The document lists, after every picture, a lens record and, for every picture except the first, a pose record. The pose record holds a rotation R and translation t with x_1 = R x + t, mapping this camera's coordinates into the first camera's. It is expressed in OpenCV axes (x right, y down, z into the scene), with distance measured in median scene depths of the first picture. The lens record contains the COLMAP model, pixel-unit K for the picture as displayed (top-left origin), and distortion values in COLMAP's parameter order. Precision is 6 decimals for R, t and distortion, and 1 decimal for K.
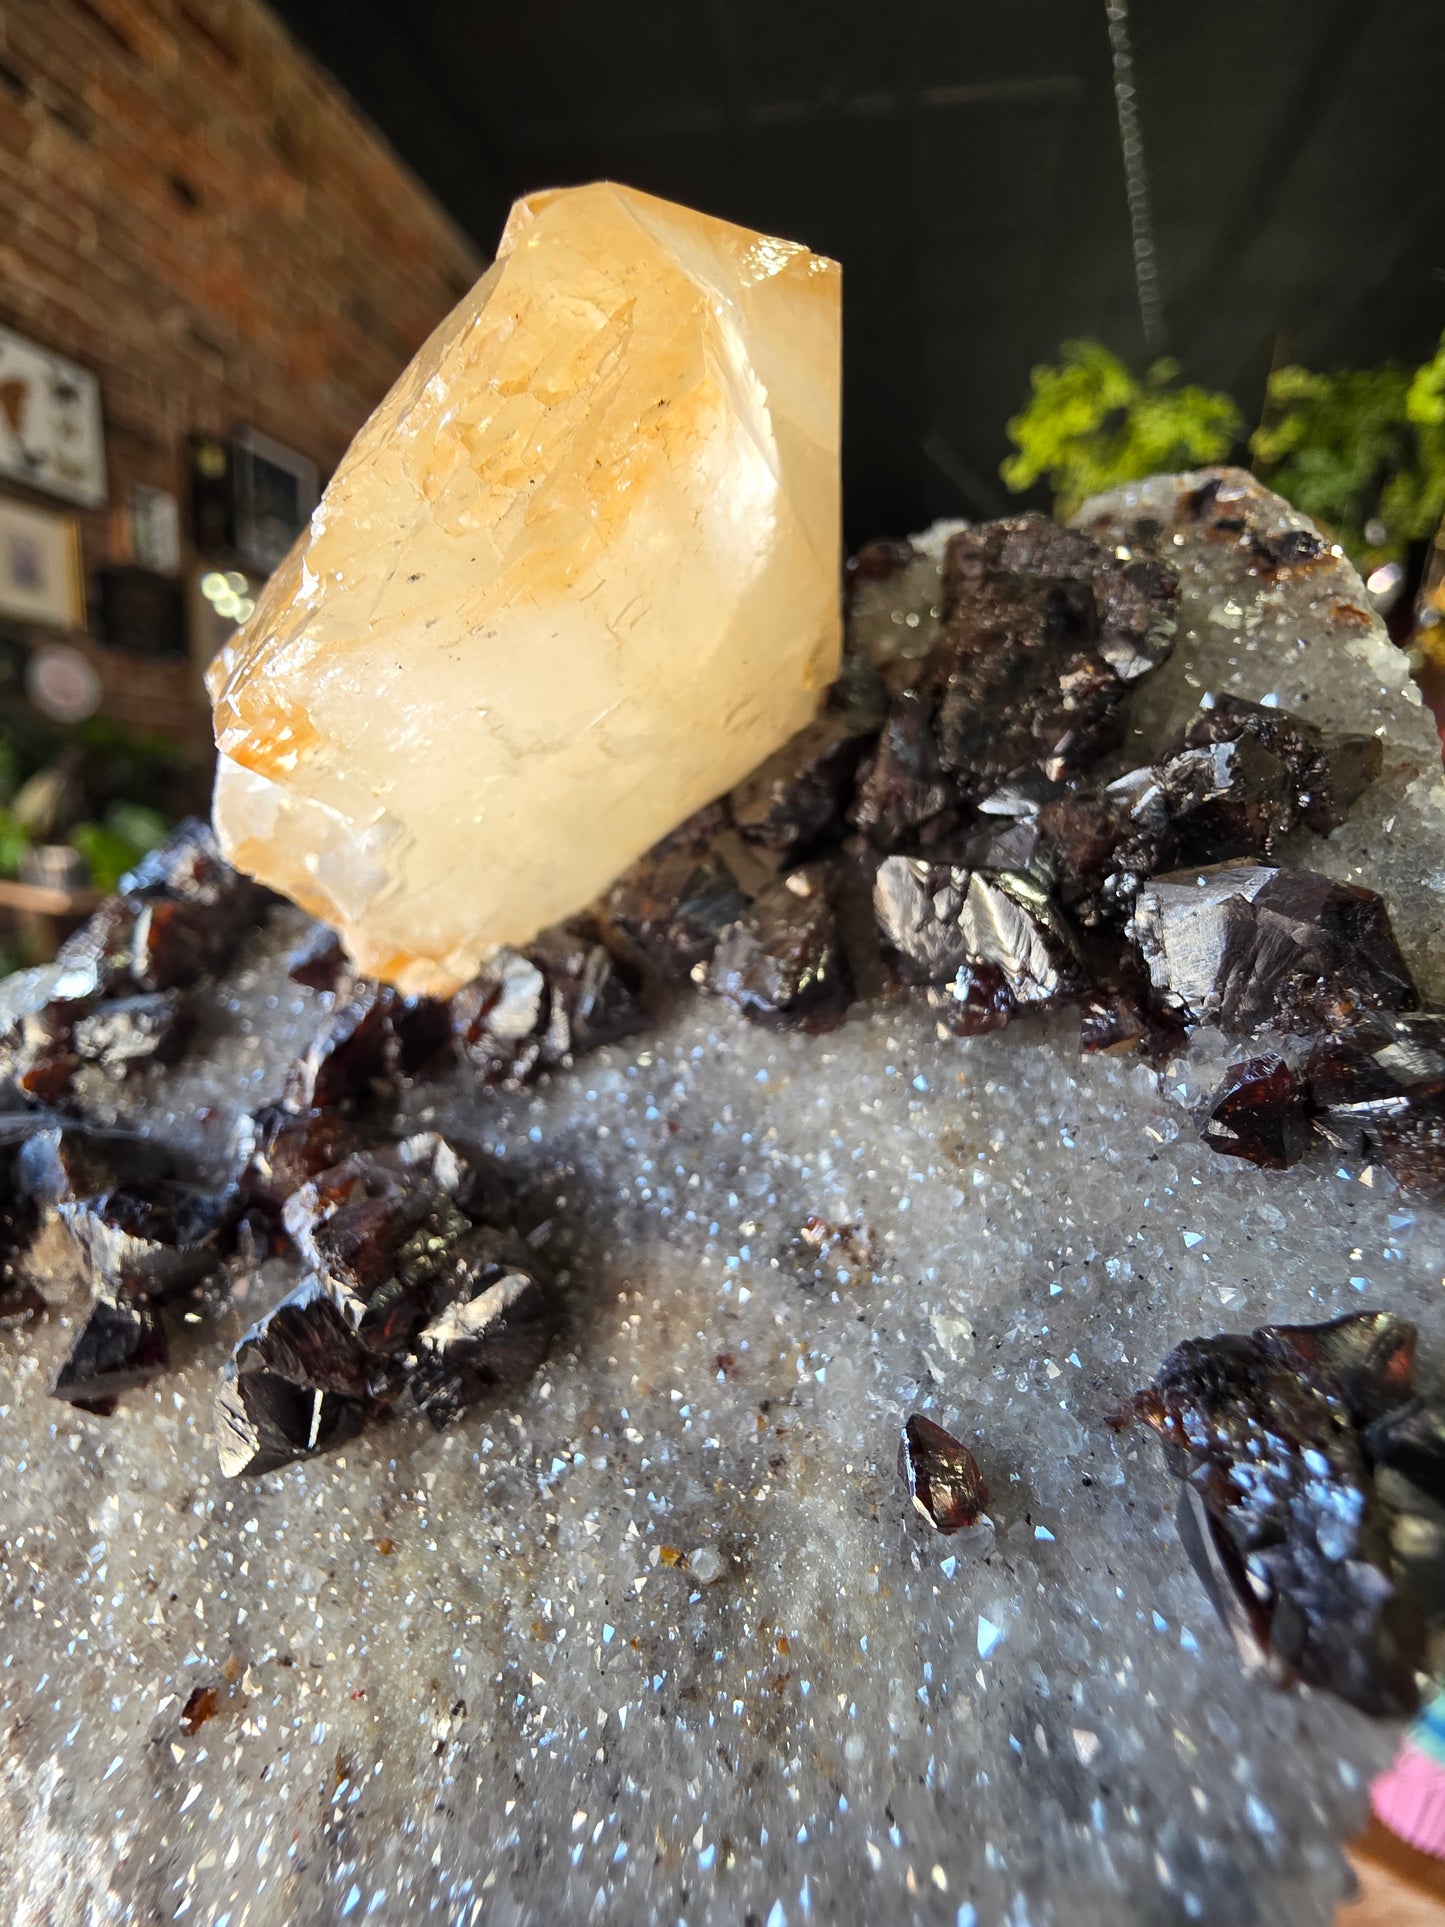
lens RADIAL K [[829.9, 0, 722.2], [0, 829.9, 957.1], [0, 0, 1]] dist [-0.002057, -0.000244]
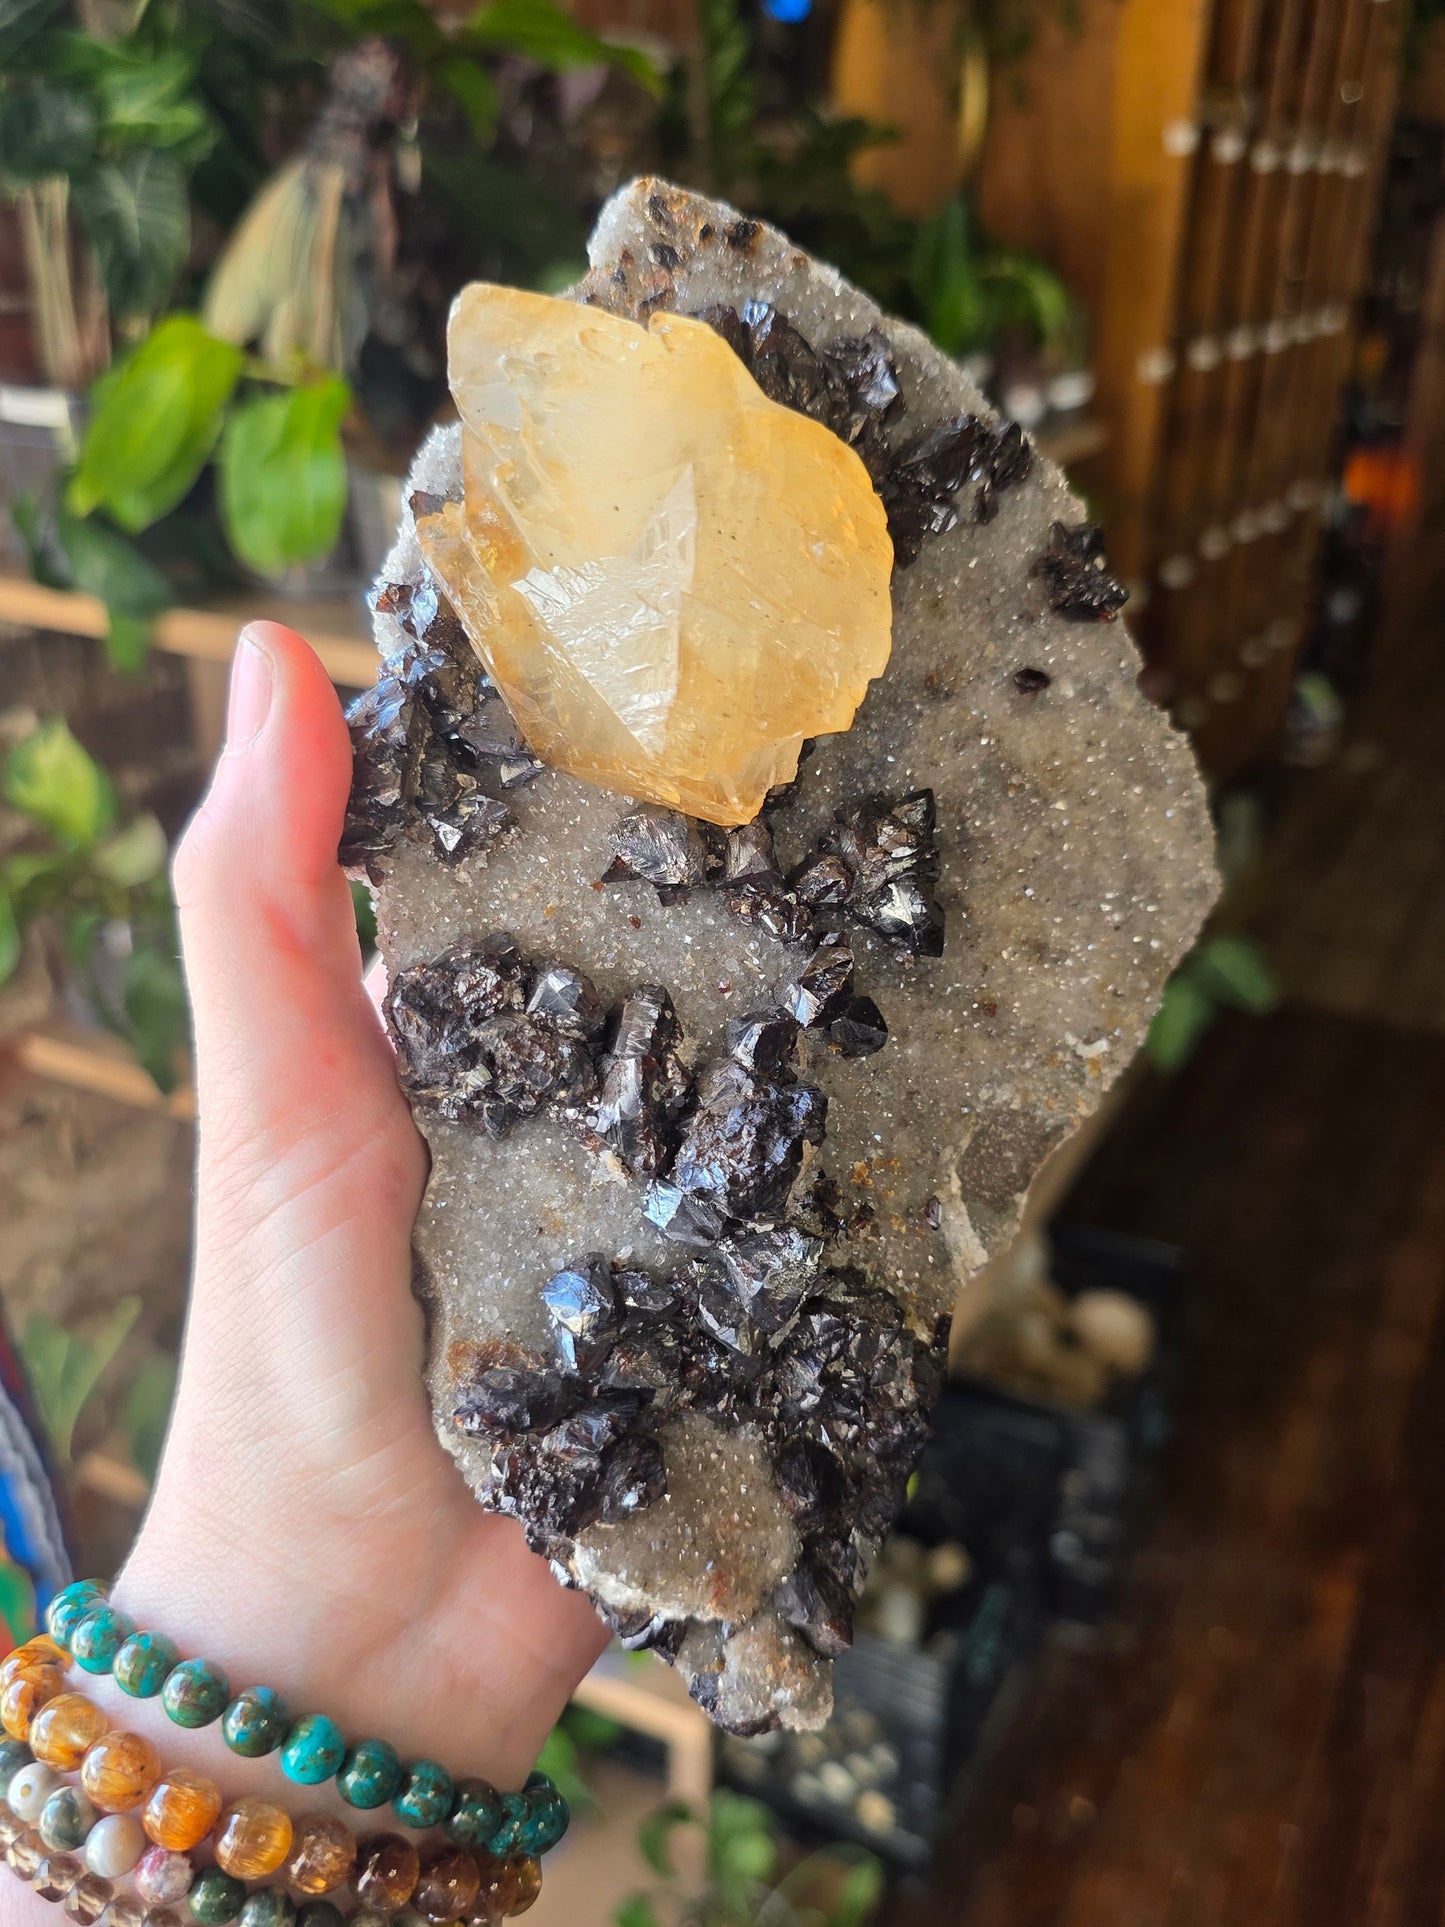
lens RADIAL K [[1692.2, 0, 736.7], [0, 1692.2, 953.2], [0, 0, 1]] dist [0.016426, -0.002829]
pose [[0.228314, -0.847507, 0.479170, -3.135836], [0.487862, 0.525511, 0.697014, -3.029169], [-0.842534, 0.074631, 0.533449, -1.021401]]
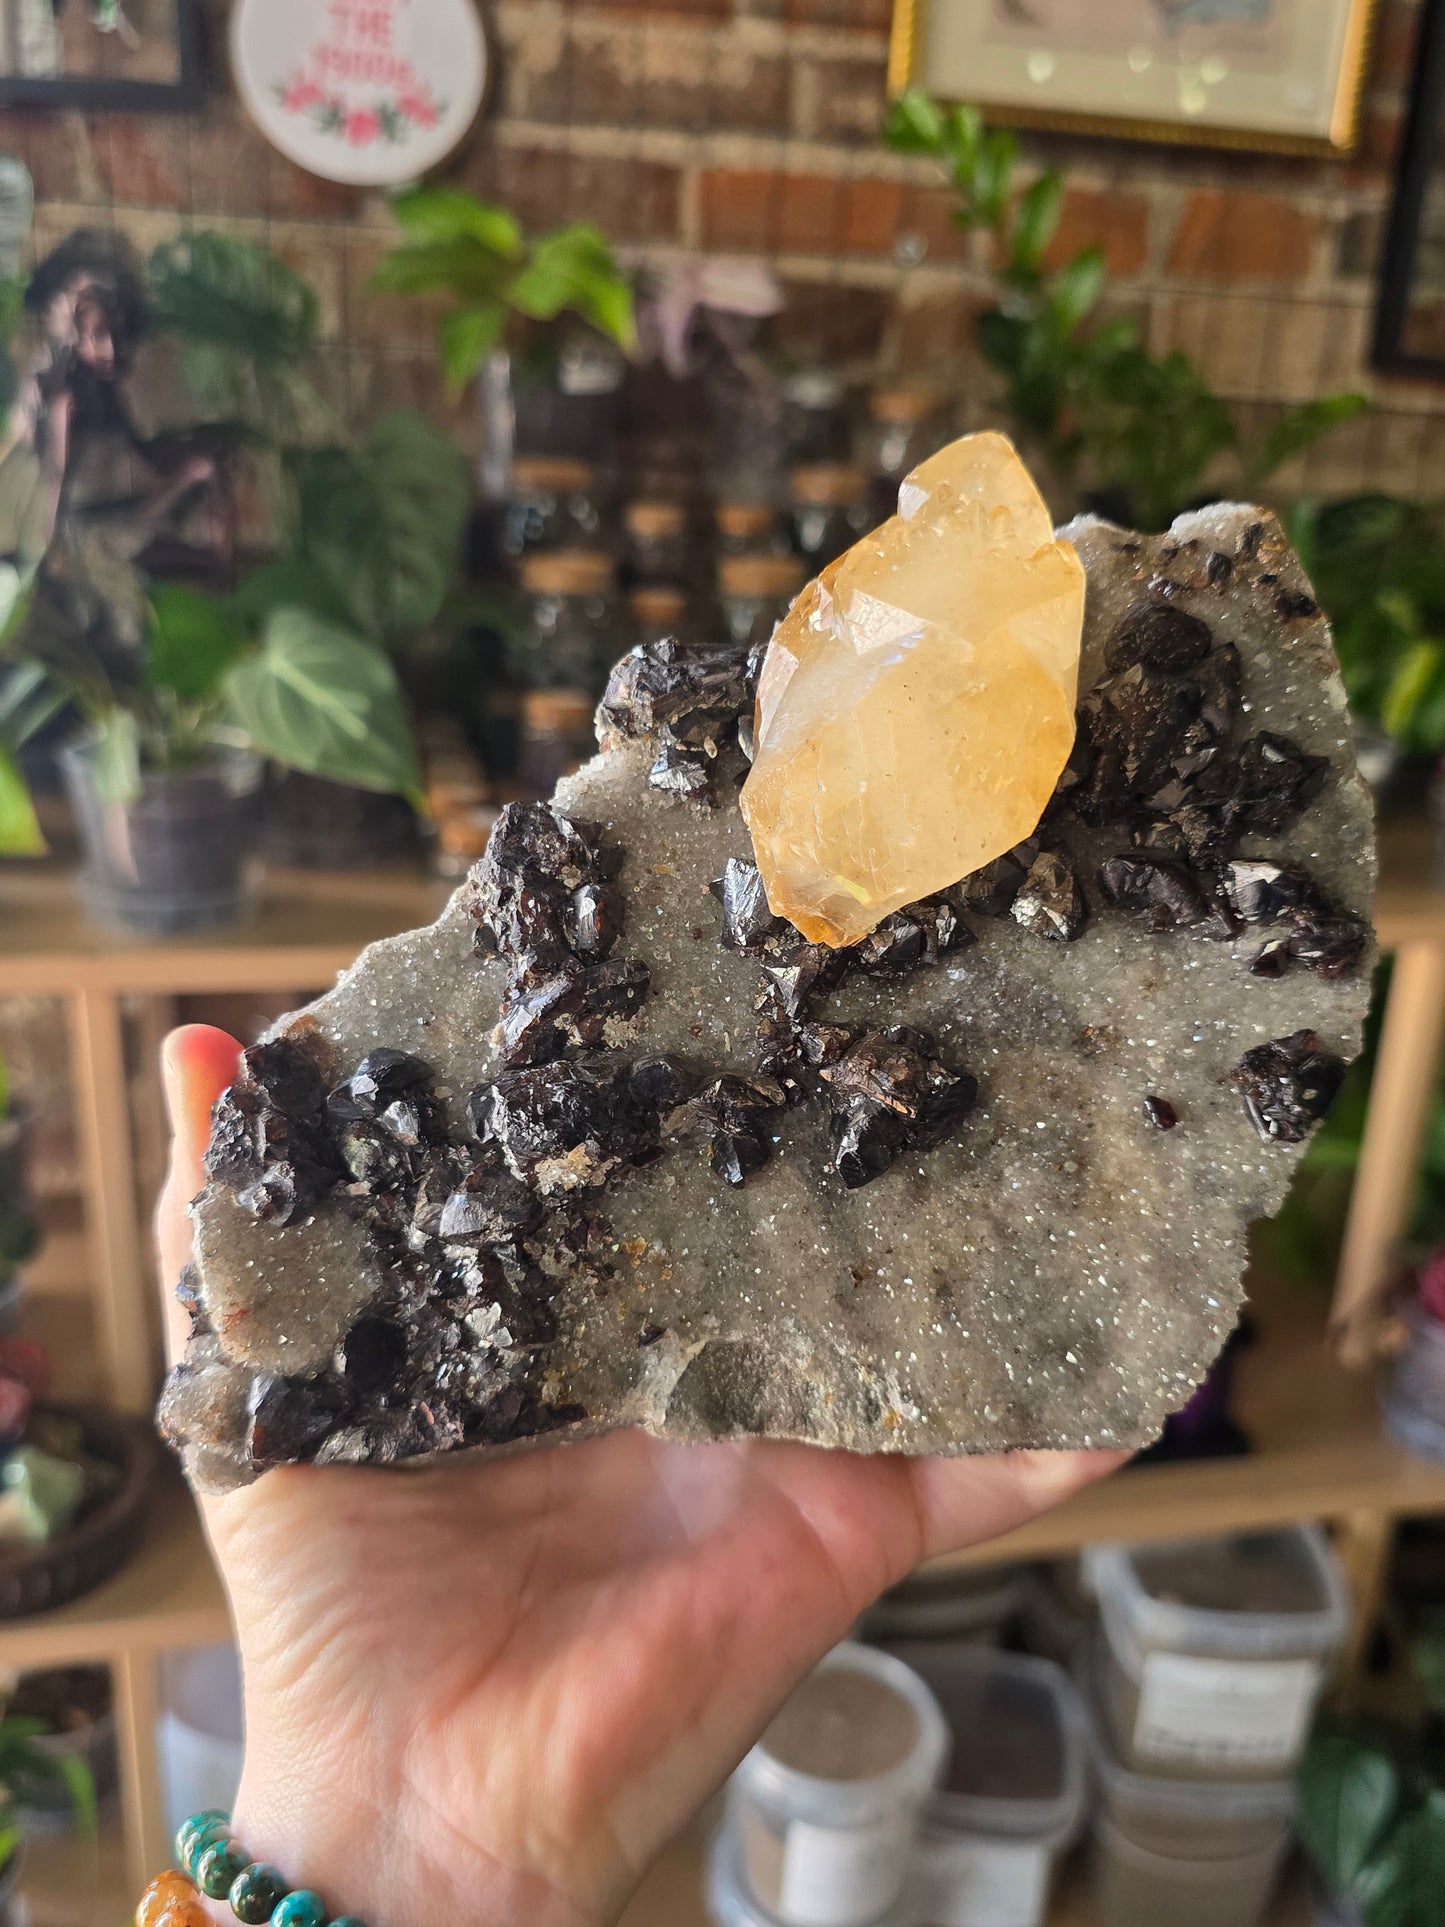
lens RADIAL K [[1692.2, 0, 736.7], [0, 1692.2, 953.2], [0, 0, 1]] dist [0.016426, -0.002829]
pose [[0.957185, -0.209342, 0.199930, -1.815732], [0.114125, 0.907625, 0.403970, -1.970175], [-0.266030, -0.363857, 0.892657, -2.966597]]
